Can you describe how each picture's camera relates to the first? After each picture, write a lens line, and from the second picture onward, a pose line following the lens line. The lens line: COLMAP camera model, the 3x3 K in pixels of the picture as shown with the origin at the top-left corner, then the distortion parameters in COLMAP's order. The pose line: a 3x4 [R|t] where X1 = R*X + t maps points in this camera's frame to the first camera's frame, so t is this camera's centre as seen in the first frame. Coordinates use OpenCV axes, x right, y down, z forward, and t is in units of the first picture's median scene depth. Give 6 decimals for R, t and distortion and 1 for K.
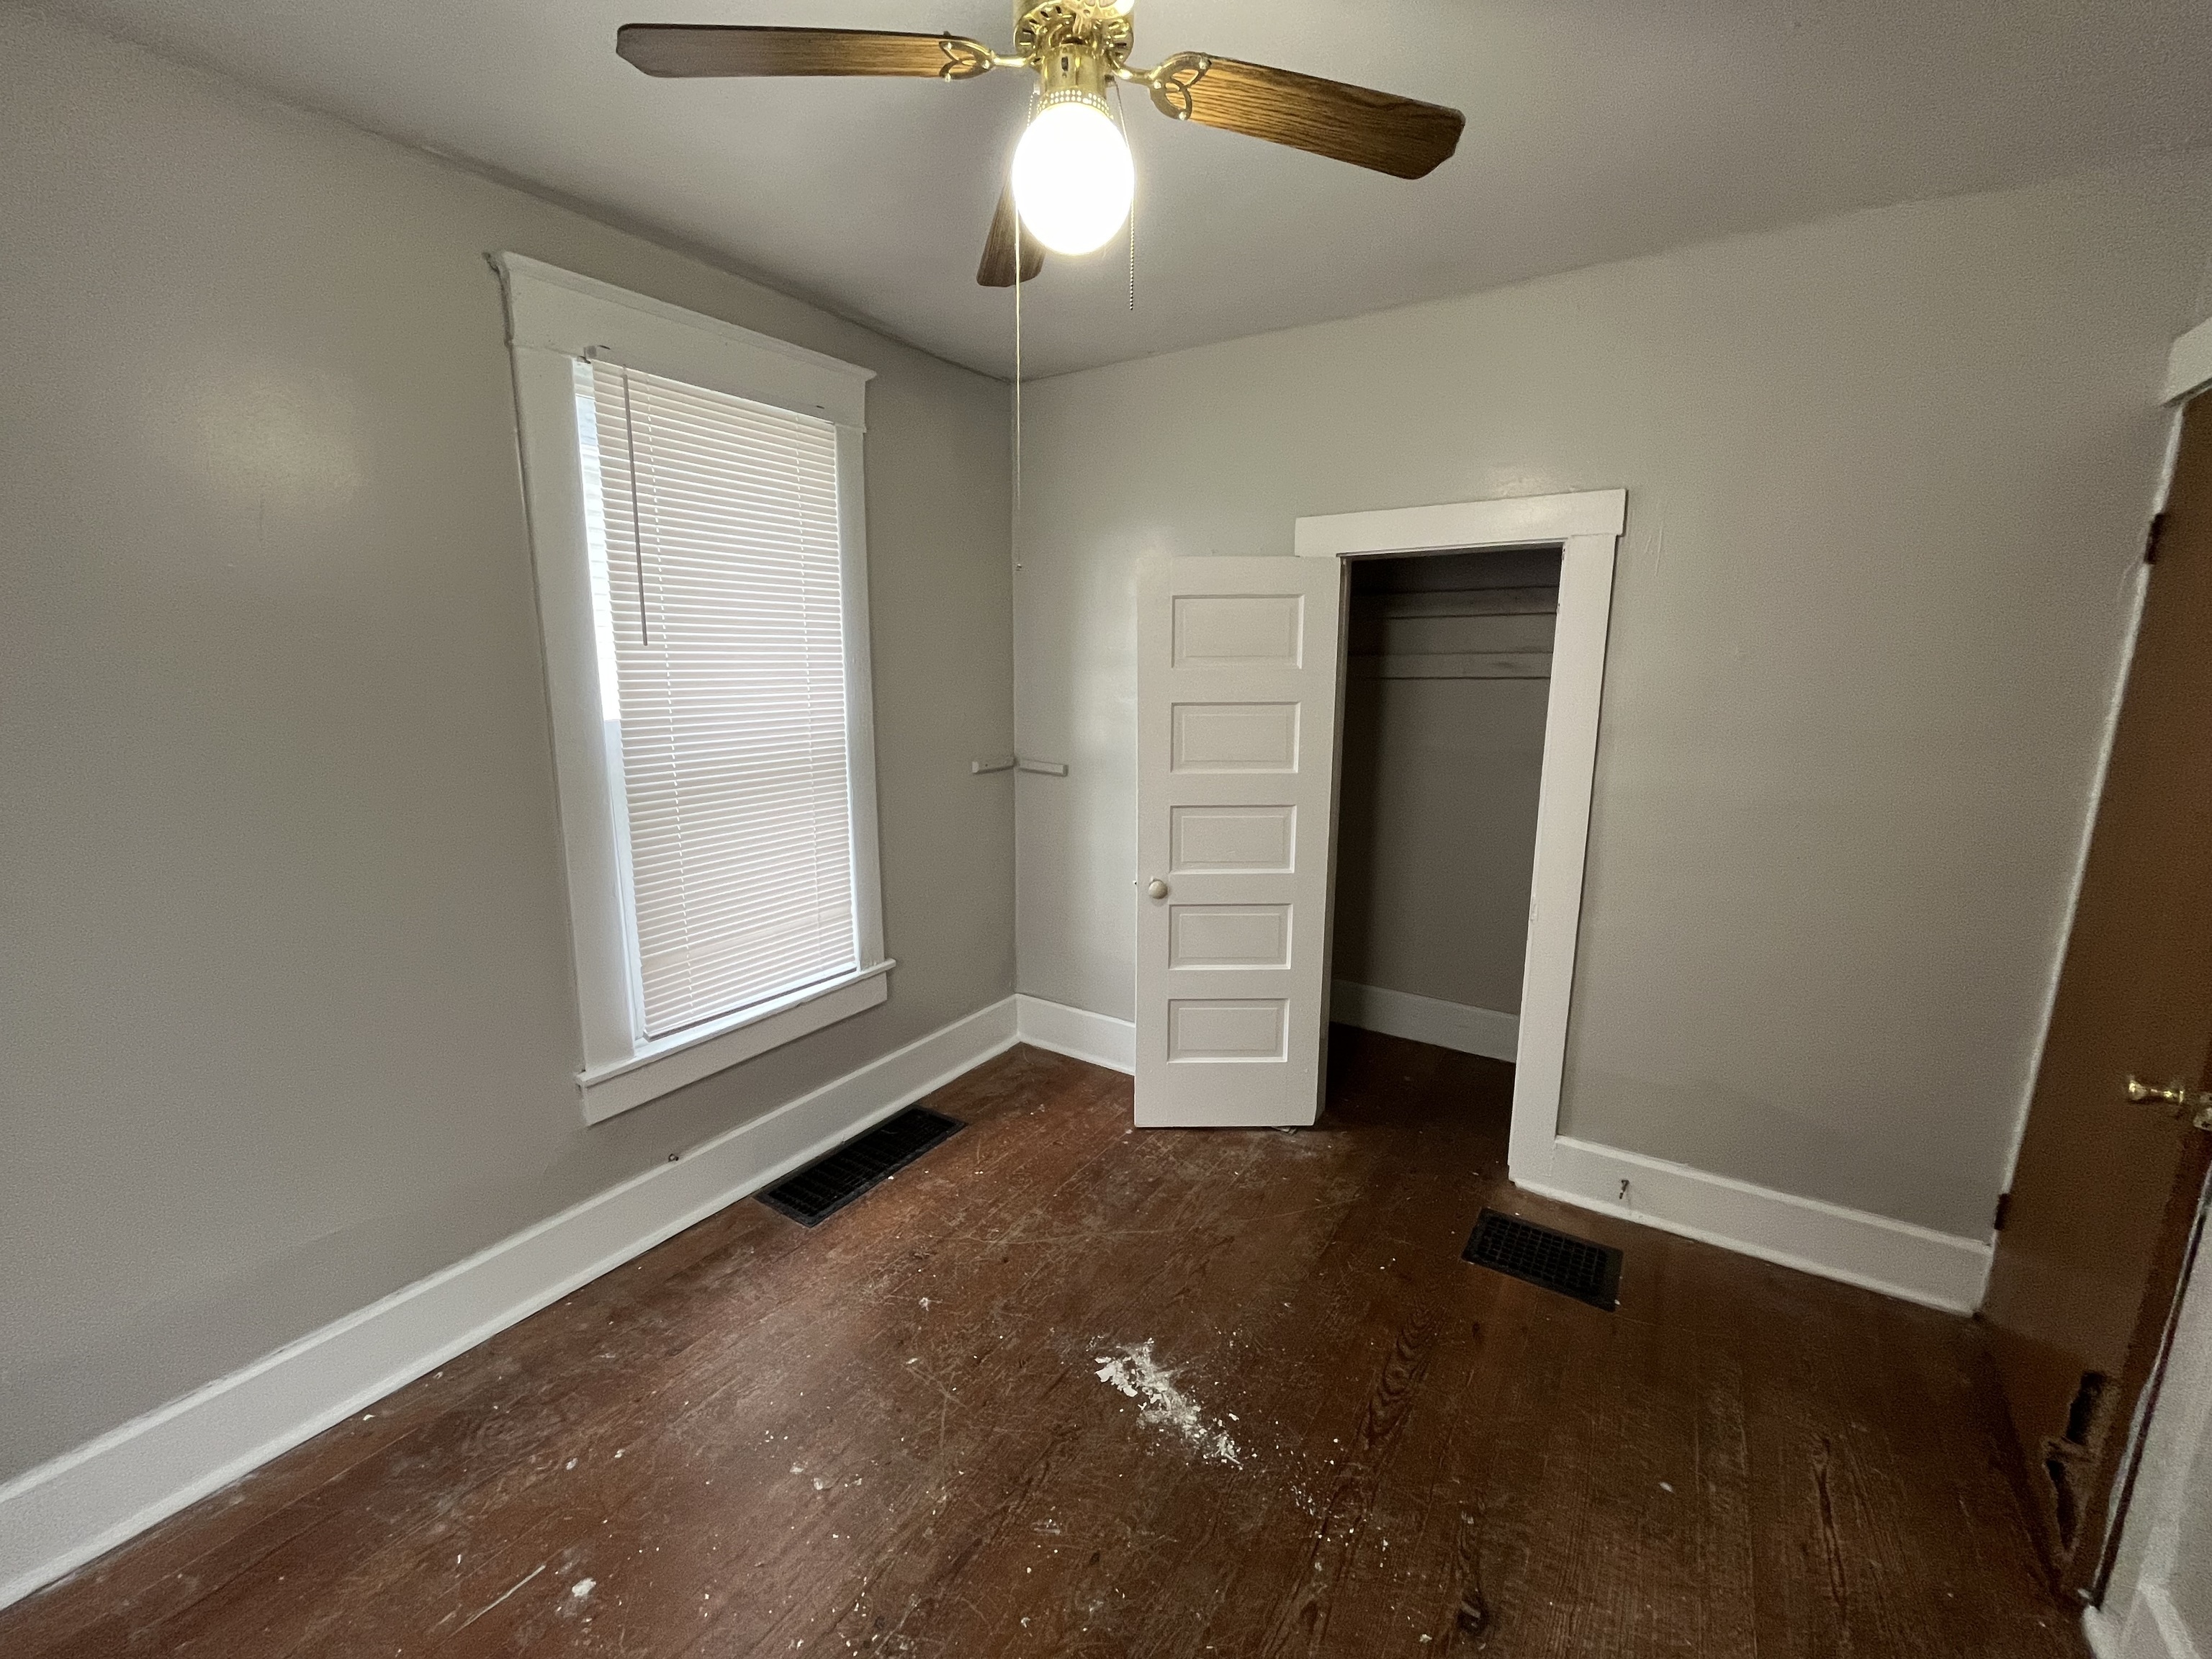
lens RADIAL K [[890.5, 0, 1105.9], [0, 890.5, 822.6], [0, 0, 1]] dist [-0.002529, -0.000233]
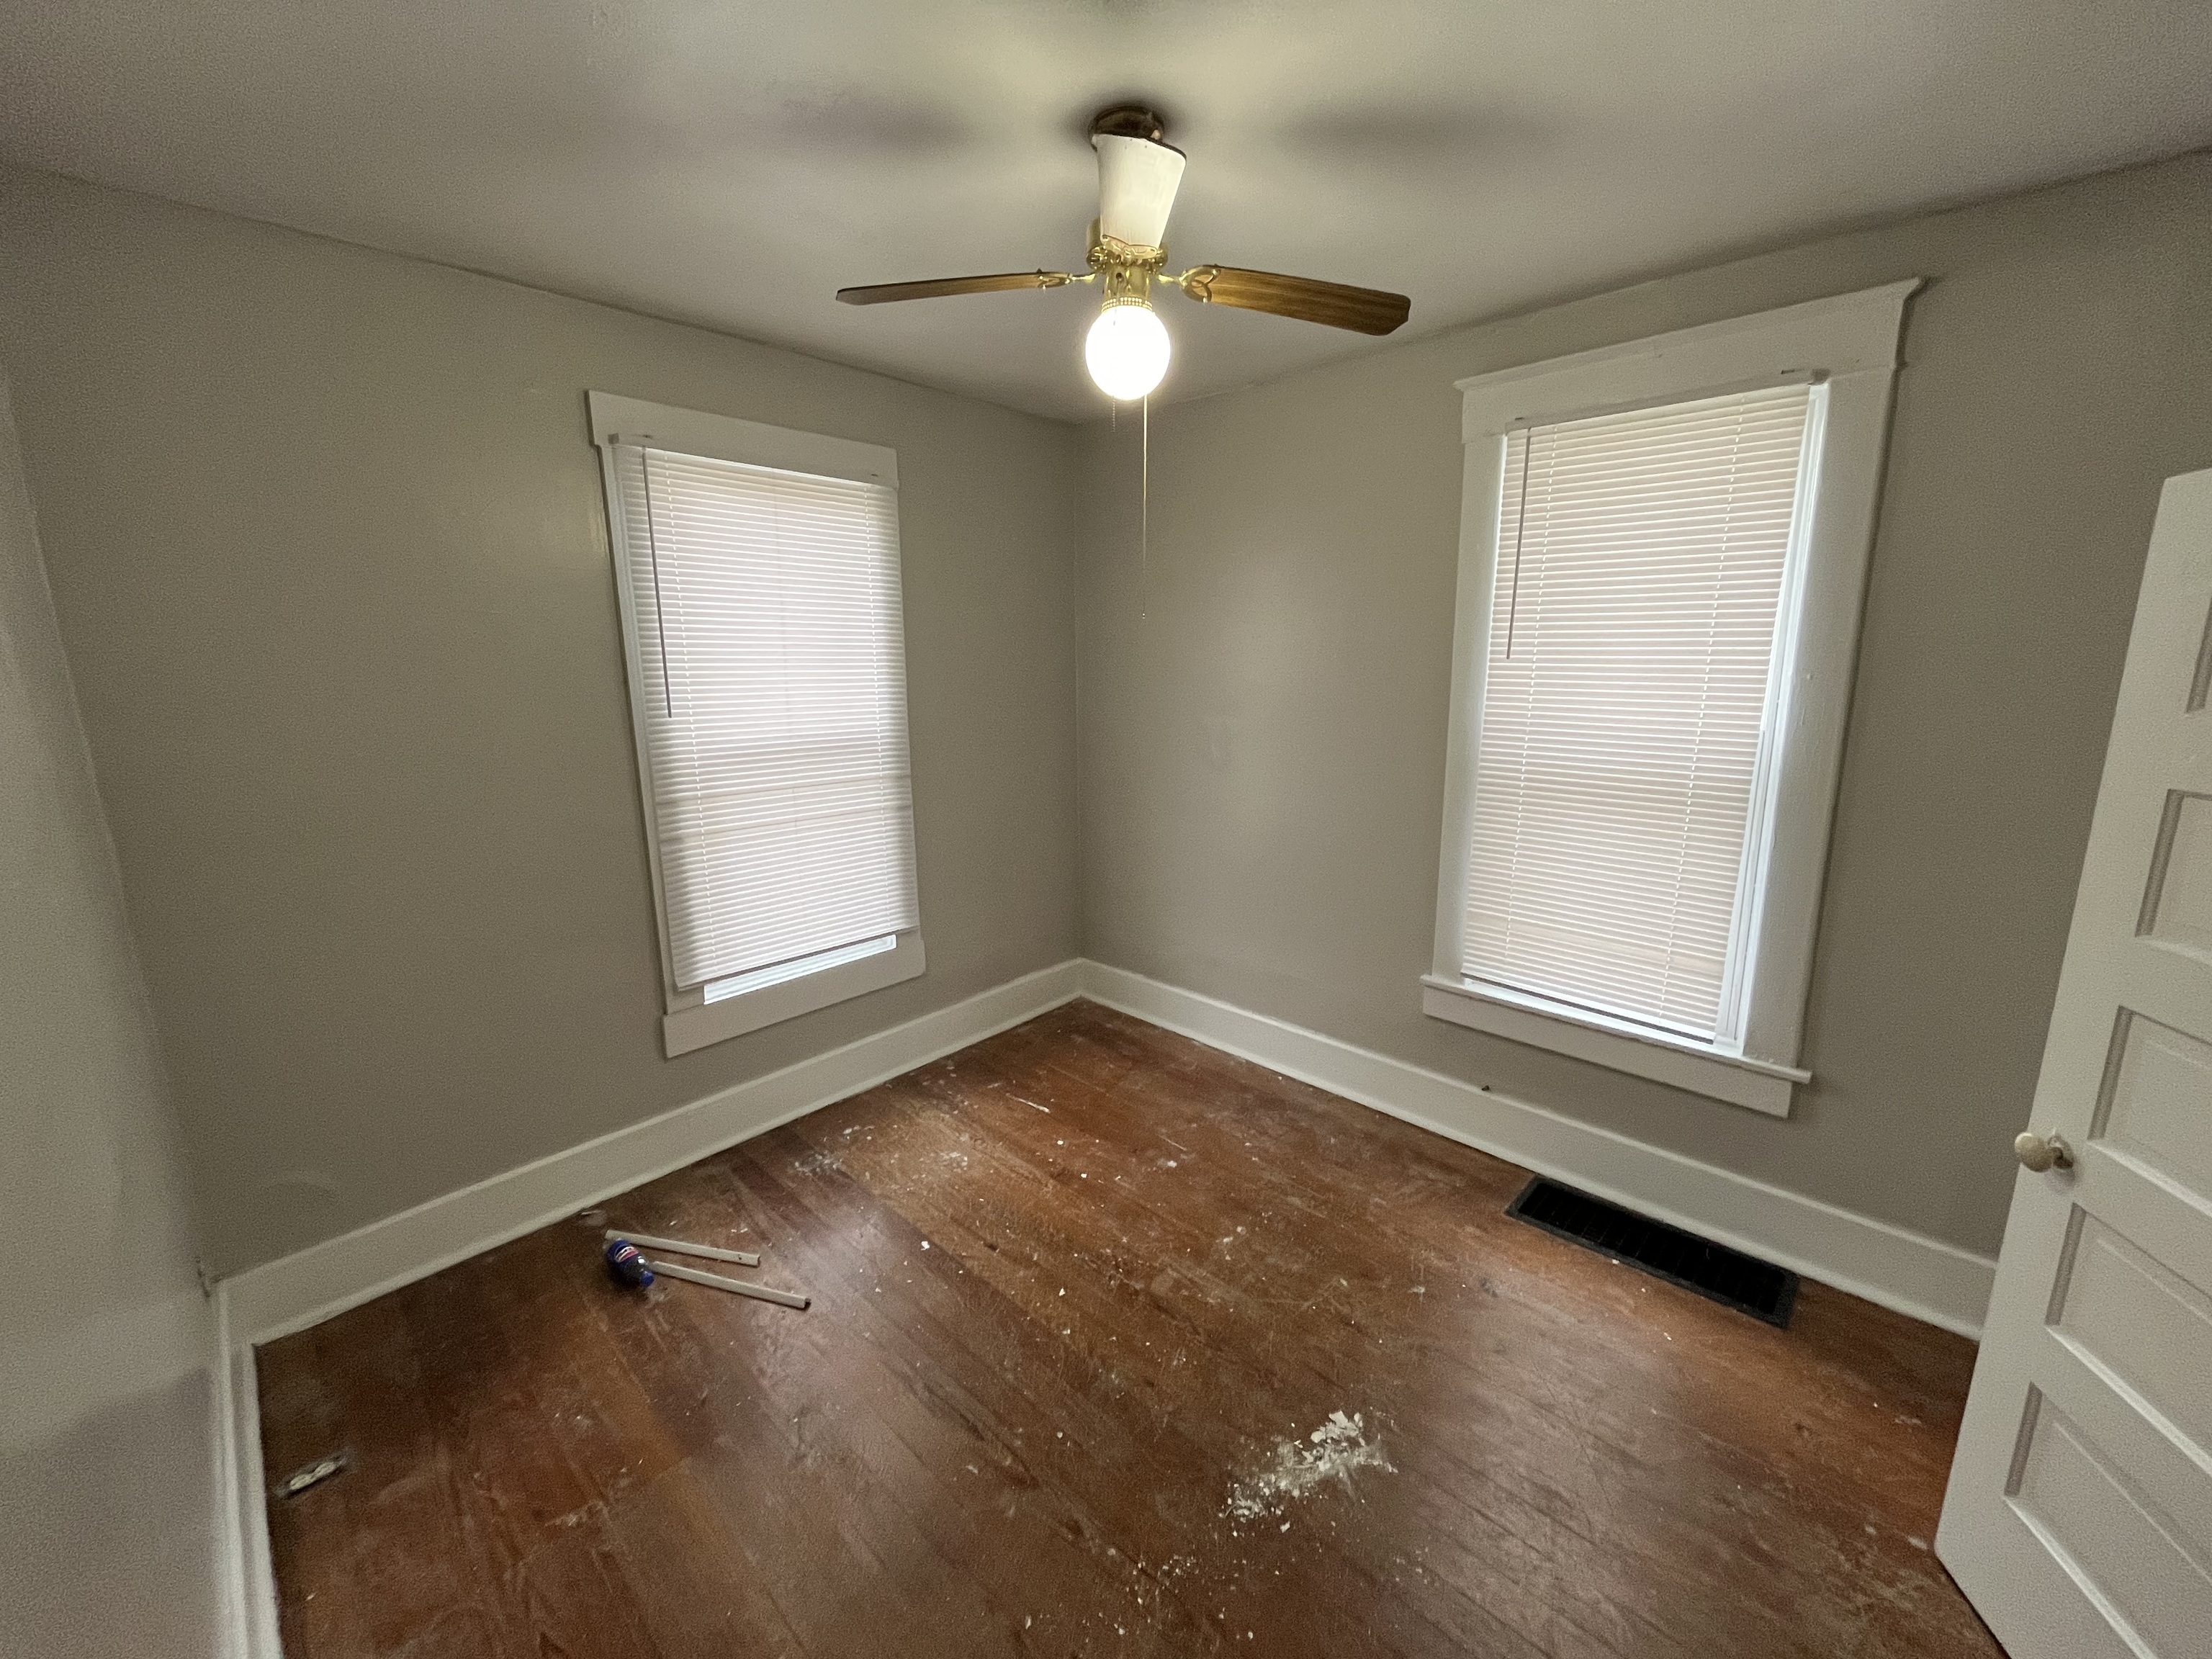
lens RADIAL K [[890.5, 0, 1105.9], [0, 890.5, 822.6], [0, 0, 1]] dist [-0.002529, -0.000233]
pose [[-0.191019, 0.185993, -0.963804, 0.897498], [-0.175187, 0.959660, 0.219914, -0.177227], [0.965827, 0.210854, -0.150729, 0.799287]]
